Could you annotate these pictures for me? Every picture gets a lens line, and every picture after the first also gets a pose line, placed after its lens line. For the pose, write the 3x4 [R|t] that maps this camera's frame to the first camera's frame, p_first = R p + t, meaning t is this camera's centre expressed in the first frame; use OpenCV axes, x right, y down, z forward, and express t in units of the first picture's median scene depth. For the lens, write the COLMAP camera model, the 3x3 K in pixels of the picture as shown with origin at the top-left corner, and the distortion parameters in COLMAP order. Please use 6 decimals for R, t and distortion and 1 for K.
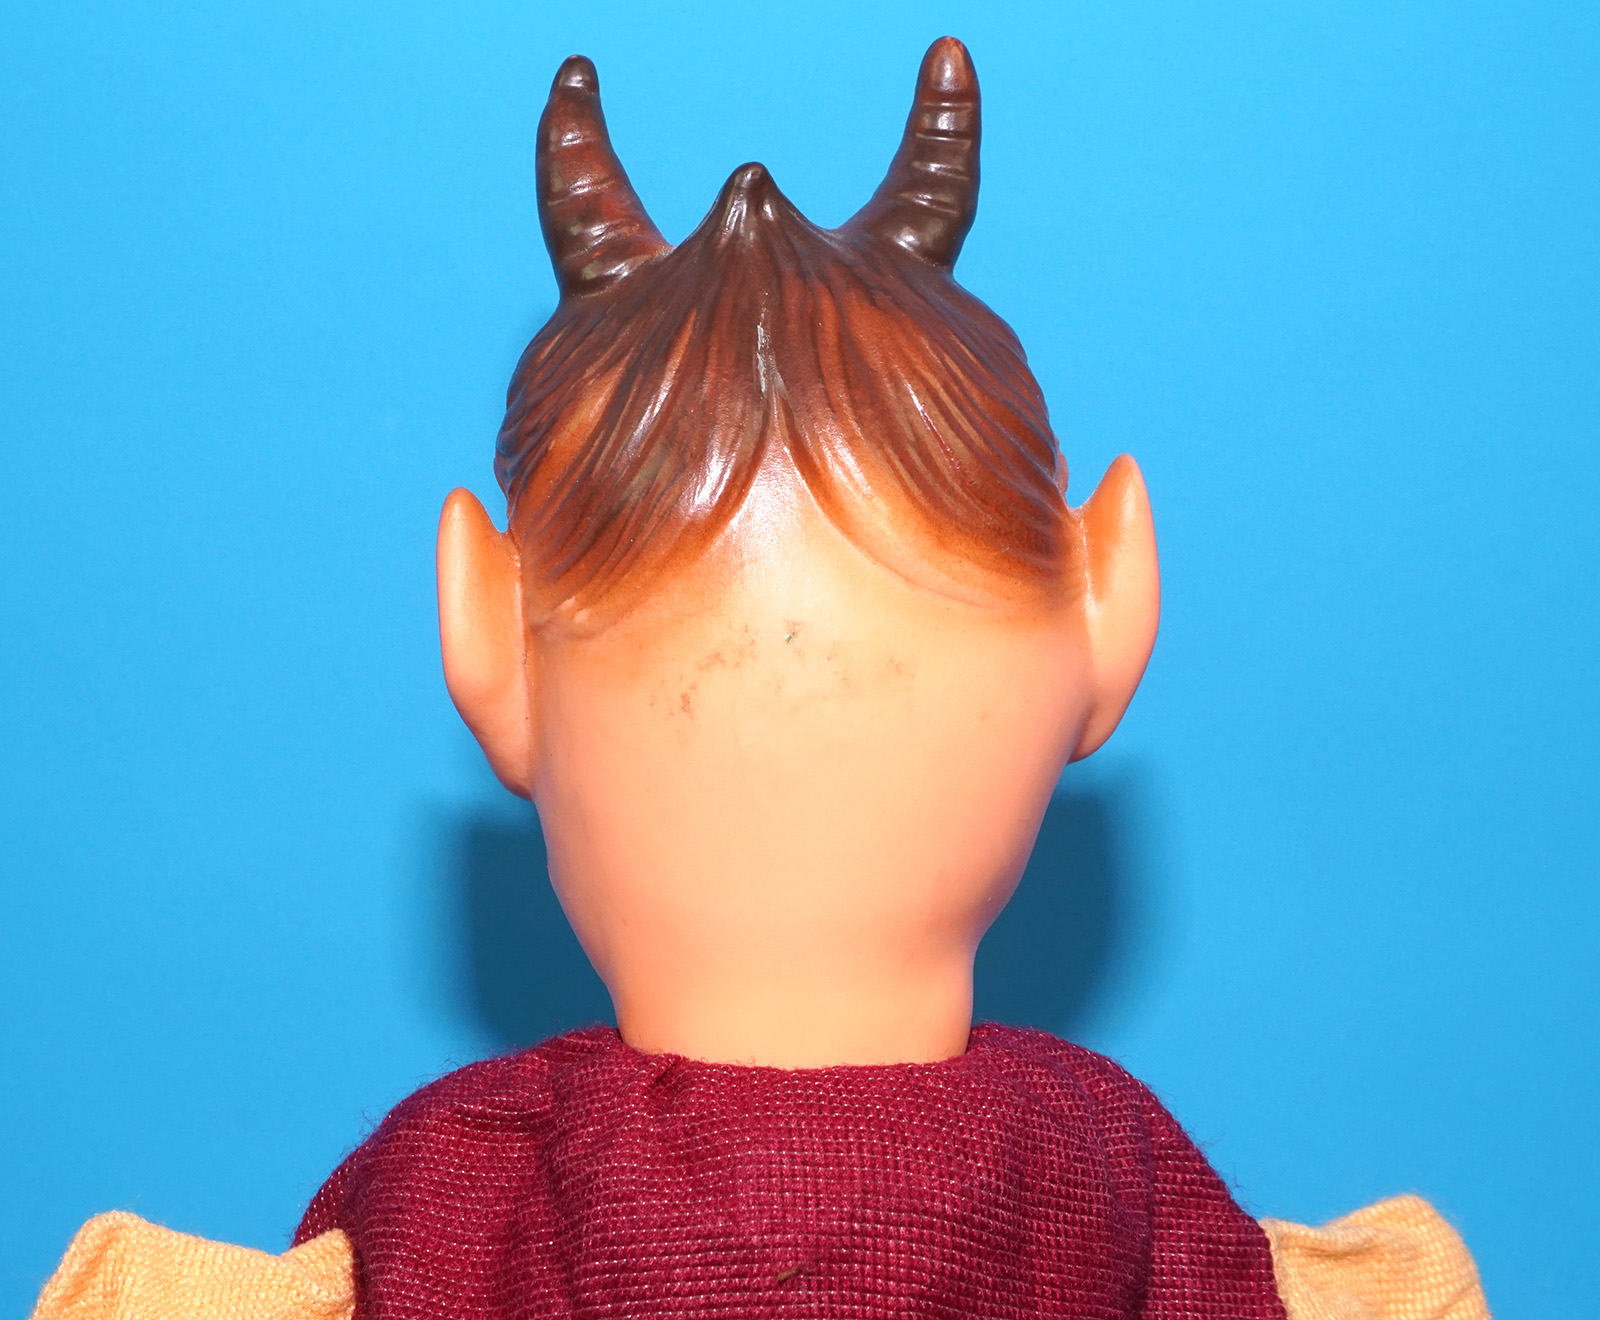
lens RADIAL K [[3260.8, 0, 795.7], [0, 3260.8, 661.4], [0, 0, 1]] dist [-0.000704, 0.000000]
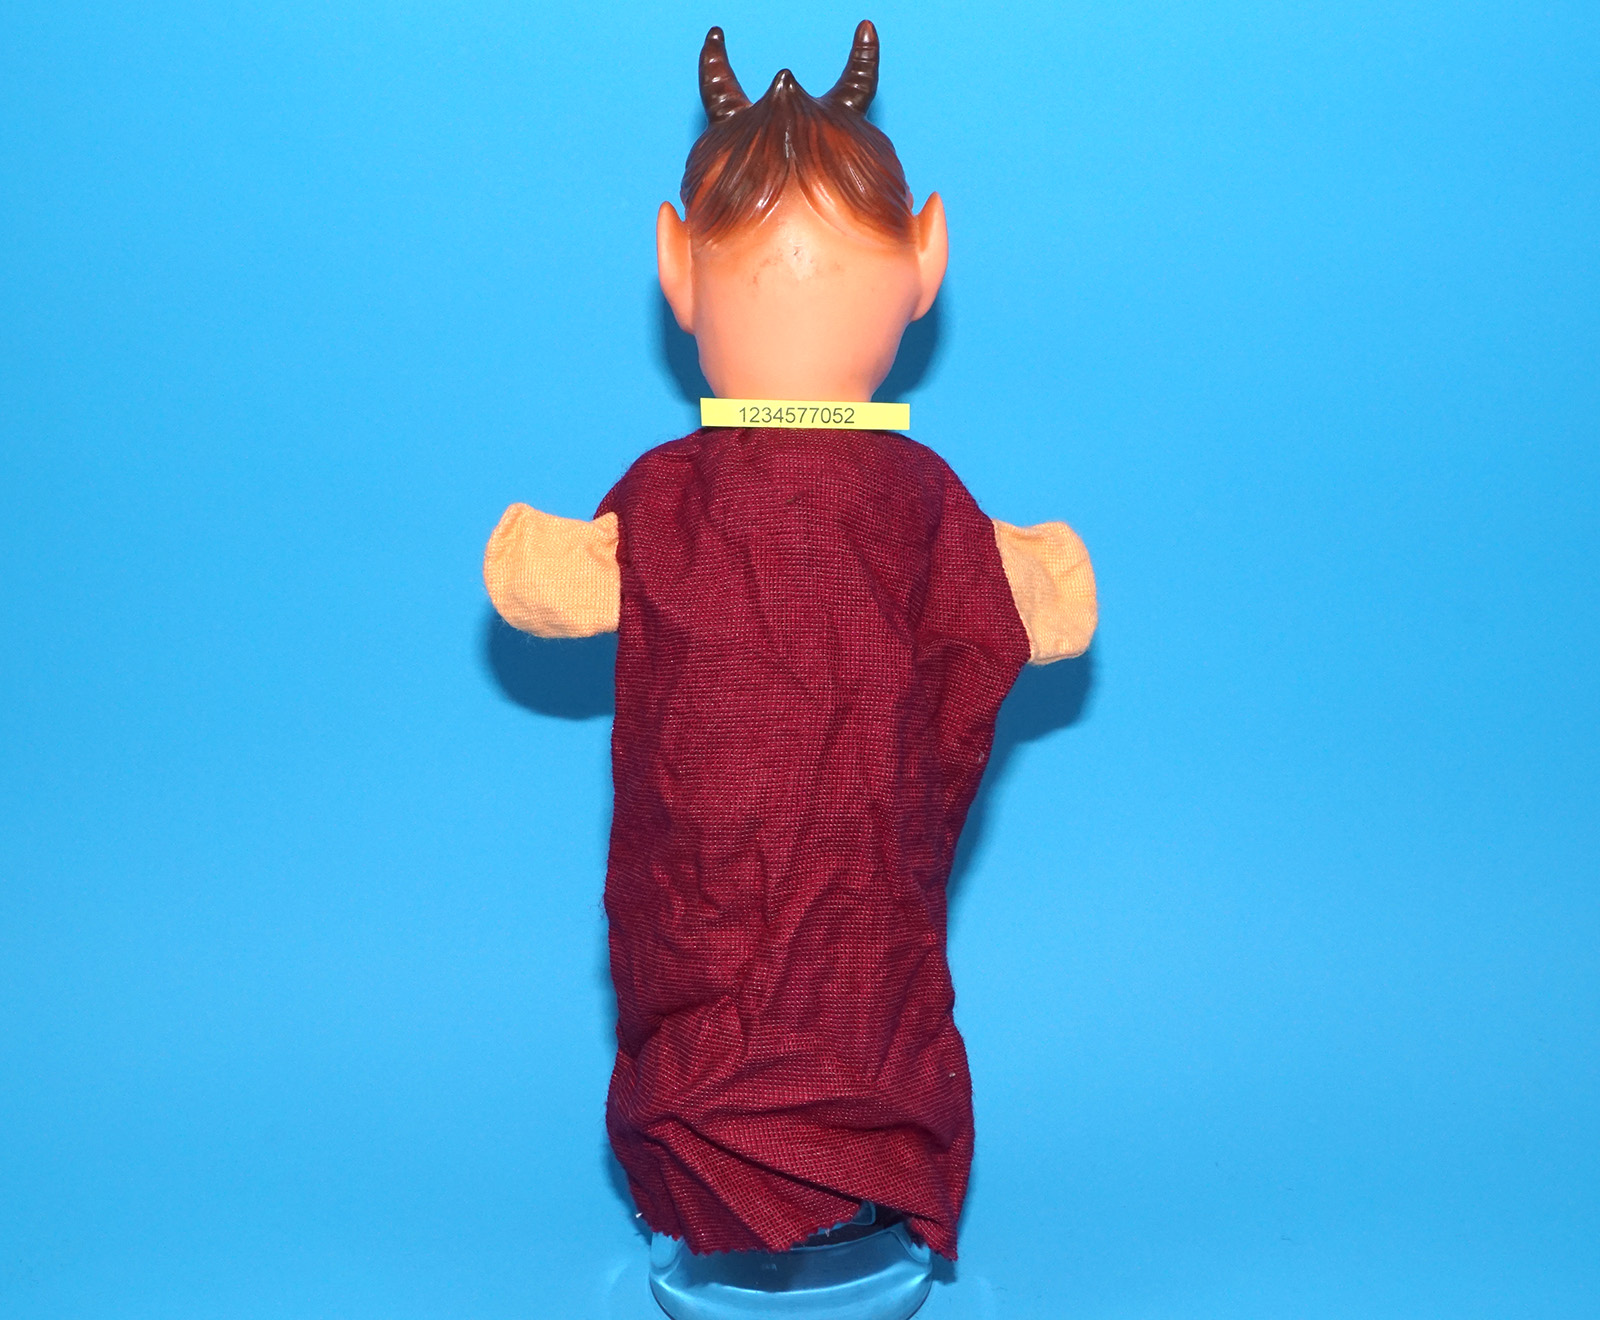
lens RADIAL K [[2262.6, 0, 805.7], [0, 2262.6, 657.8], [0, 0, 1]] dist [-0.019475, 0.000000]
pose [[0.999588, 0.016216, -0.023694, 0.049766], [-0.014909, 0.998412, 0.054325, 0.199423], [0.024538, -0.053949, 0.998242, -0.736273]]
